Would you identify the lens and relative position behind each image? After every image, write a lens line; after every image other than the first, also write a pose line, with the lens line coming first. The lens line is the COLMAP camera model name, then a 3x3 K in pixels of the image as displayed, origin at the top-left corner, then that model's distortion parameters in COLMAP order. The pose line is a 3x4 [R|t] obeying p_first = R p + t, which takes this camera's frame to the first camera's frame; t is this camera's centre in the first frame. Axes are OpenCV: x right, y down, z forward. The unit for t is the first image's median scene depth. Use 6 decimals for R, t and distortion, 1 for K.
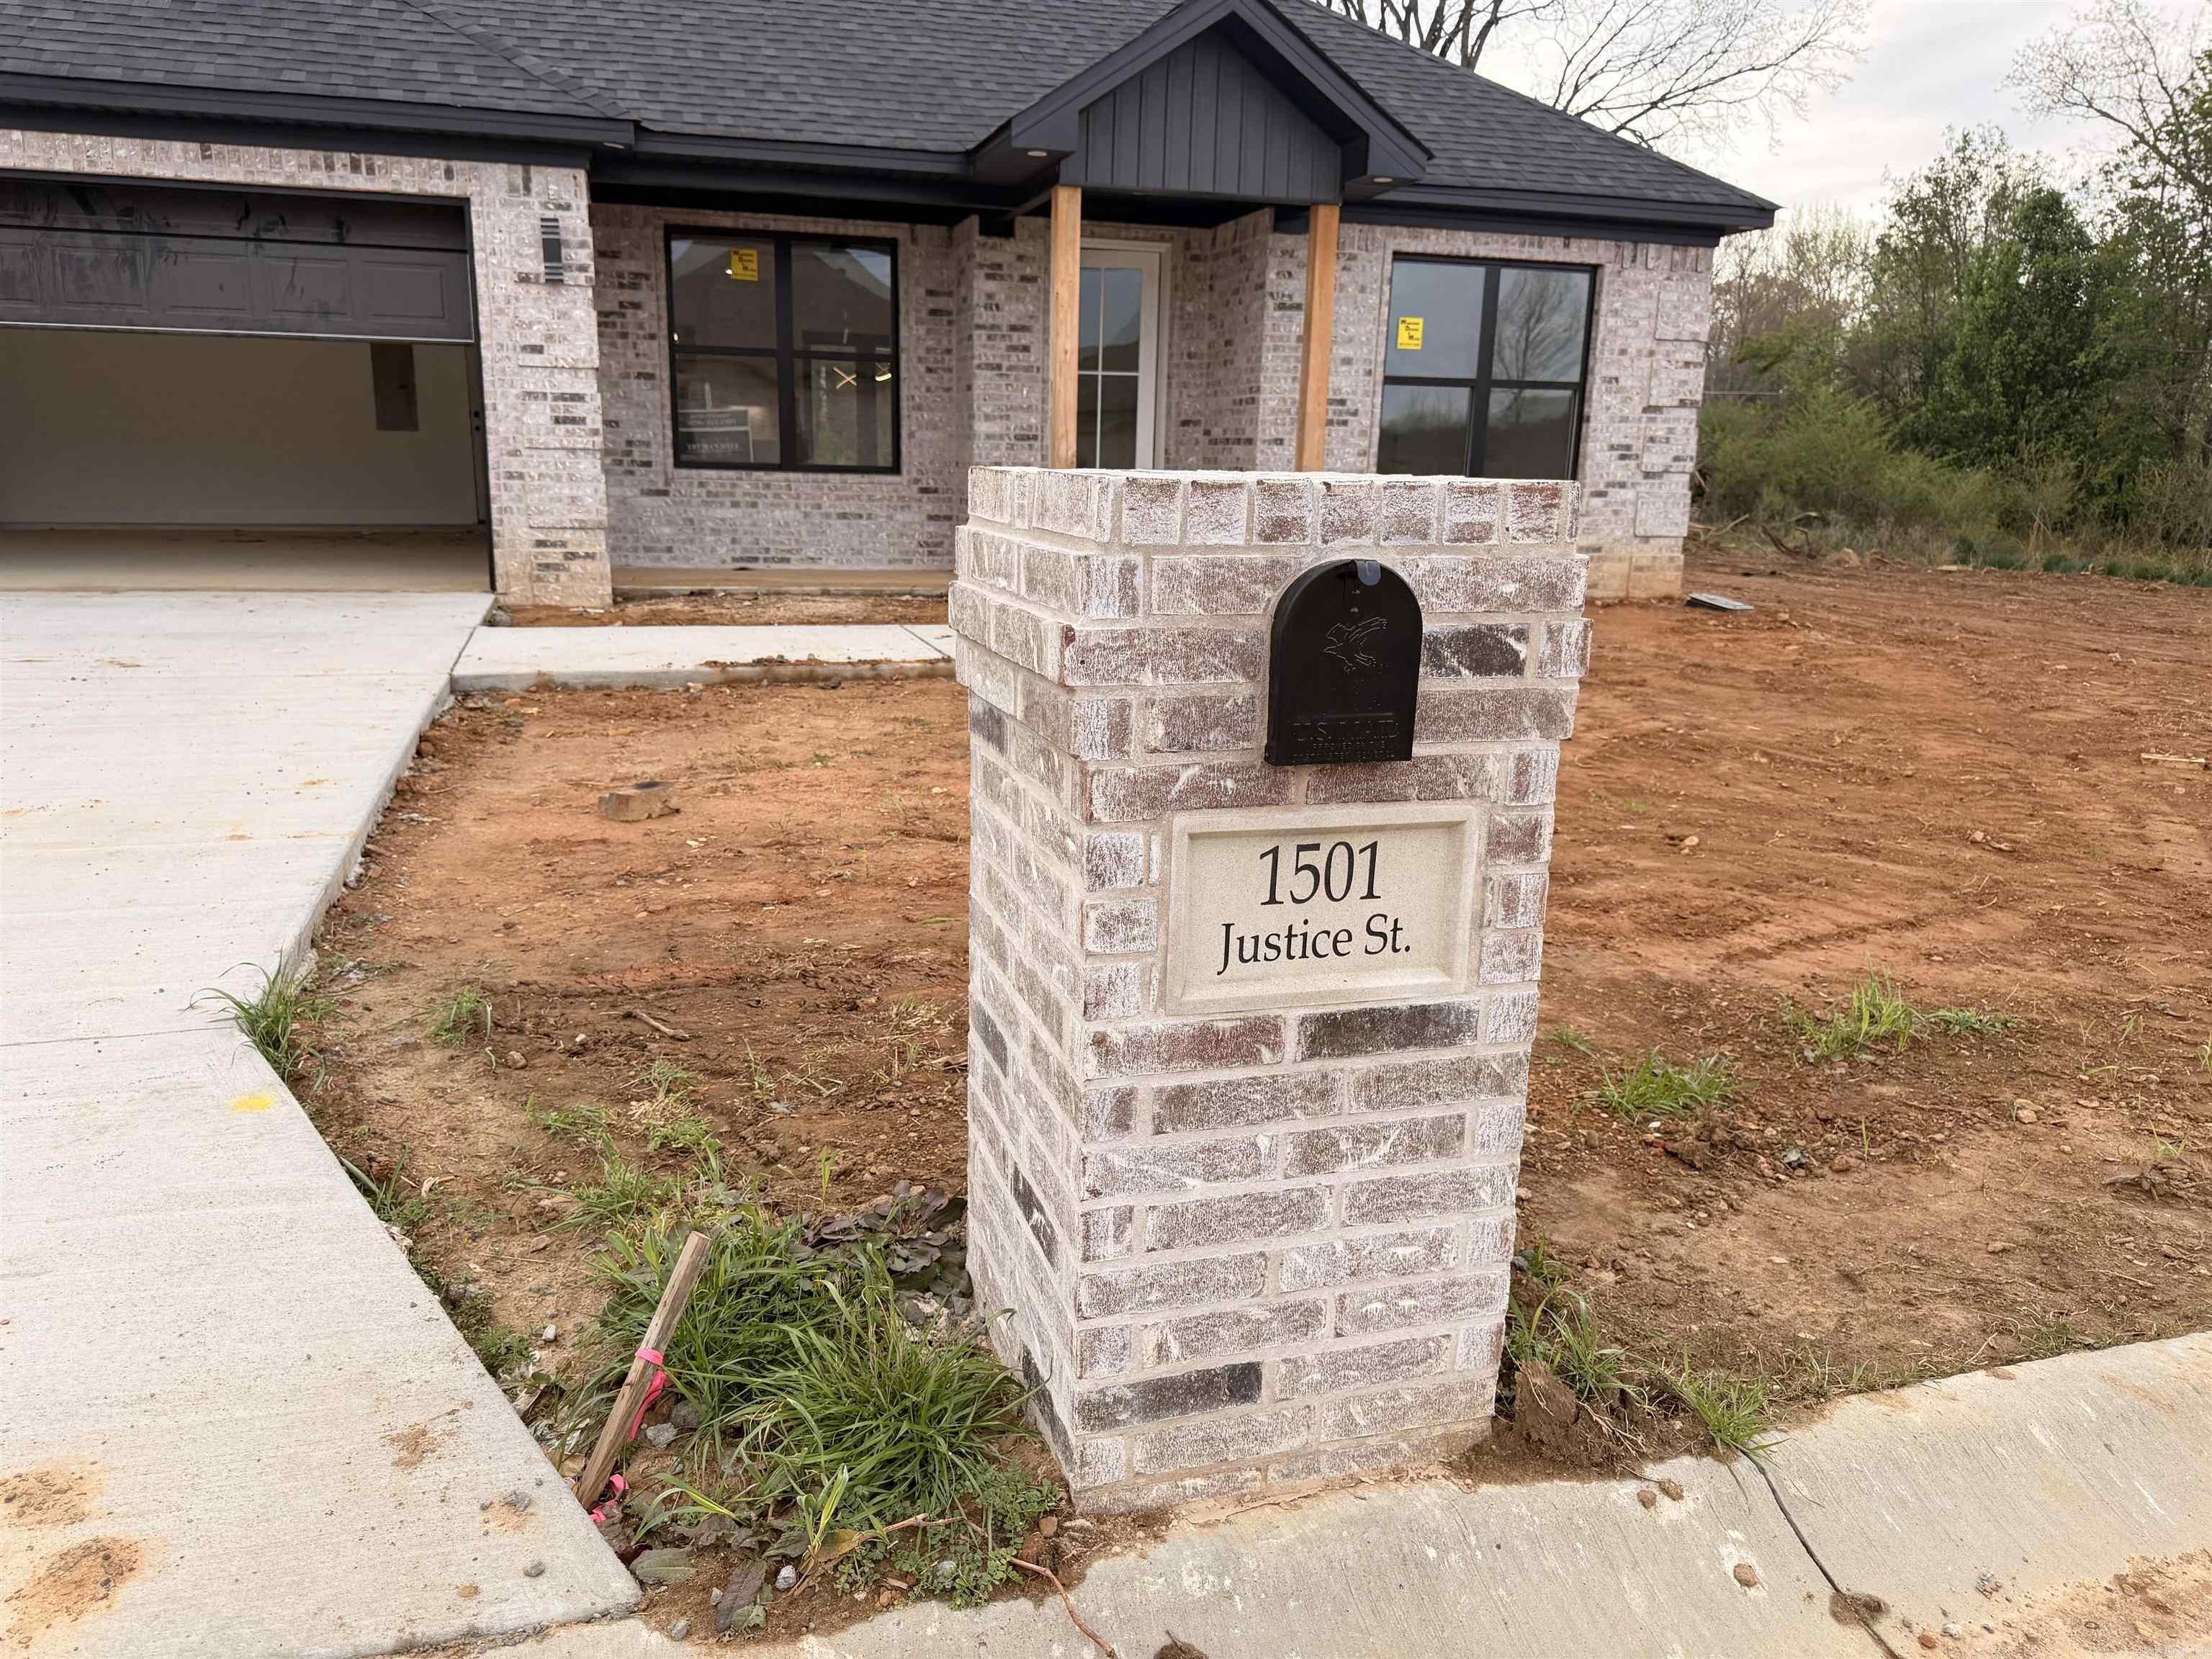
lens RADIAL K [[1560.7, 0, 1093.7], [0, 1560.7, 849.4], [0, 0, 1]] dist [0.033980, -0.038181]
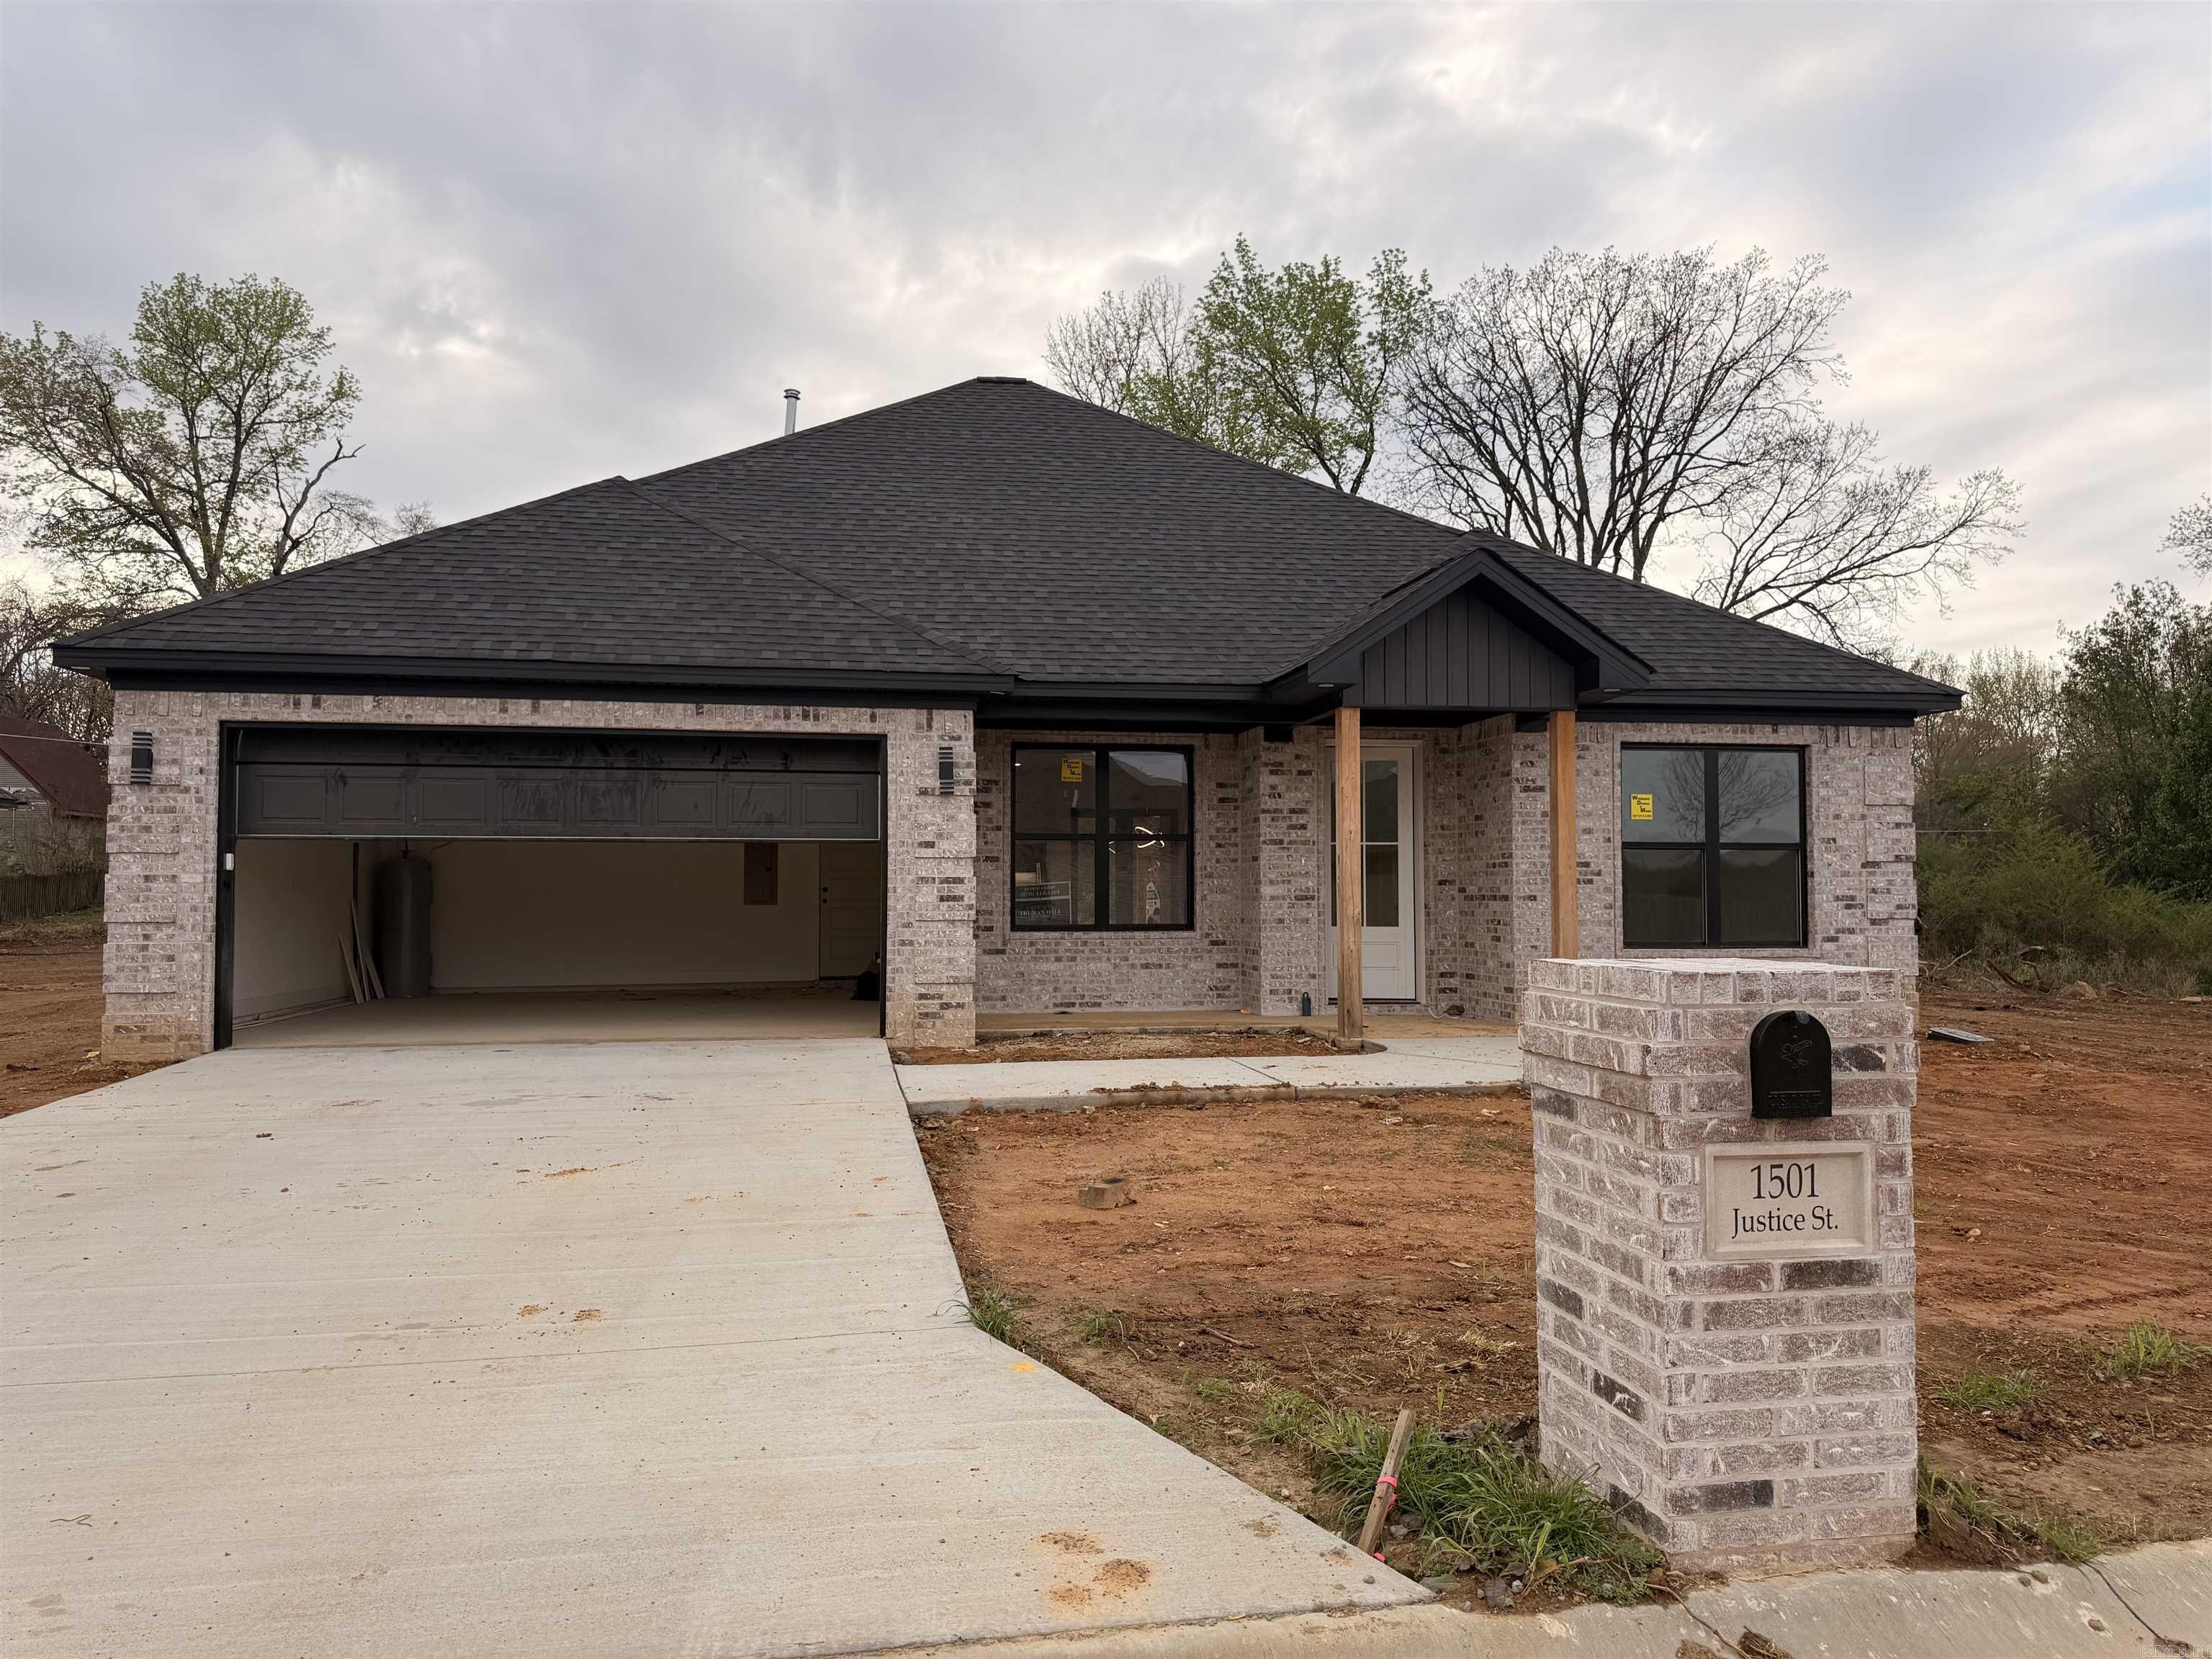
lens RADIAL K [[1560.7, 0, 1093.7], [0, 1560.7, 849.4], [0, 0, 1]] dist [0.033980, -0.038181]
pose [[0.992720, -0.025584, -0.117692, -0.077800], [-0.007863, 0.961327, -0.275299, 0.027480], [0.120184, 0.274220, 0.954127, -0.173439]]
